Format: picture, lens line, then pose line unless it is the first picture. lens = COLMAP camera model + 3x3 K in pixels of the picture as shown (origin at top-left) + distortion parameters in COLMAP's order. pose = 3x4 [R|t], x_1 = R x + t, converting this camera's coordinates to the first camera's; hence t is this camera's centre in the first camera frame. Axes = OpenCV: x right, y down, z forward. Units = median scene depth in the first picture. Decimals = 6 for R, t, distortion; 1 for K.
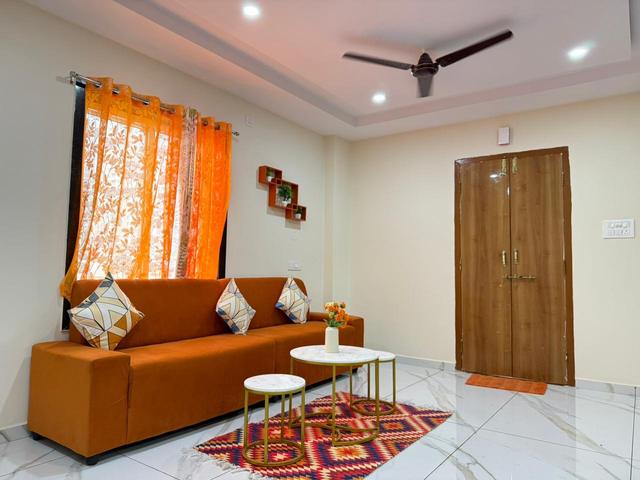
lens RADIAL K [[446.7, 0, 320.0], [0, 446.7, 240.0], [0, 0, 1]] dist [0.134942, -0.190461]
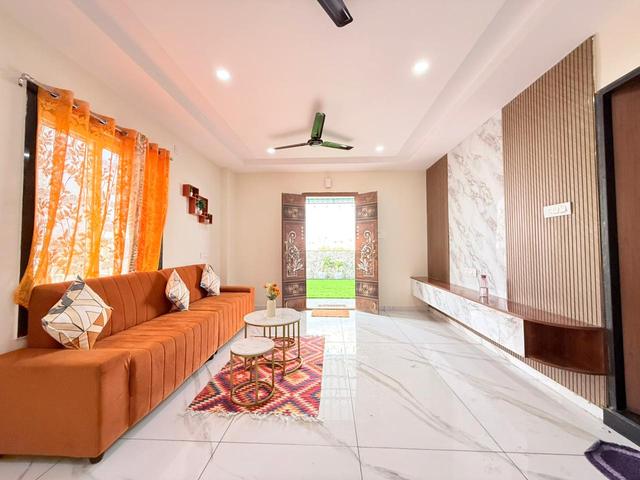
lens RADIAL K [[251.3, 0, 320.0], [0, 251.3, 240.0], [0, 0, 1]] dist [0.002404, 0.000243]
pose [[0.842756, -0.000056, 0.538296, -0.280826], [-0.022357, 0.999133, 0.035107, -0.044460], [-0.537832, -0.041622, 0.842024, 0.179868]]
